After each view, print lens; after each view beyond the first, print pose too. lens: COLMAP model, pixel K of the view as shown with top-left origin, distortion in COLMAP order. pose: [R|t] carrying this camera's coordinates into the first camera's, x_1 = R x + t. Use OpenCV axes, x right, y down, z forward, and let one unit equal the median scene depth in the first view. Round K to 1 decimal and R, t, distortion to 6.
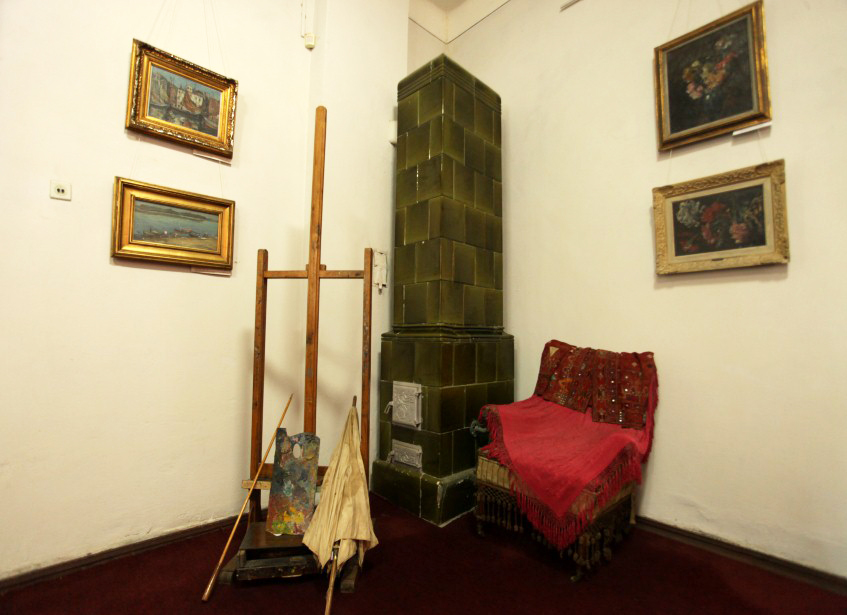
lens RADIAL K [[426.8, 0, 422.9], [0, 426.8, 307.2], [0, 0, 1]] dist [-0.002707, 0.000652]
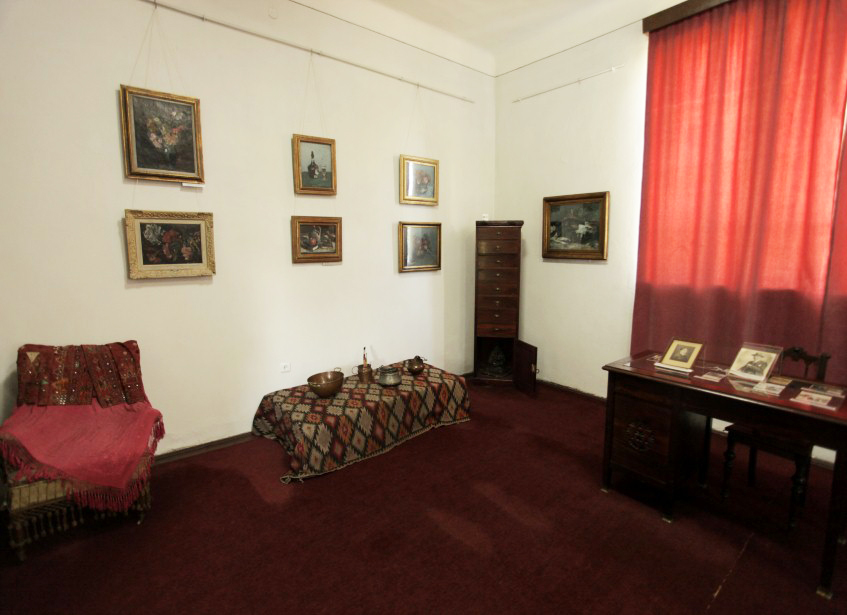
lens RADIAL K [[426.8, 0, 422.7], [0, 426.8, 303.5], [0, 0, 1]] dist [-0.002707, 0.000652]
pose [[0.066438, -0.139430, 0.988001, -0.693767], [-0.077281, 0.986495, 0.144414, -0.269047], [-0.994793, -0.085949, 0.054766, 0.063616]]
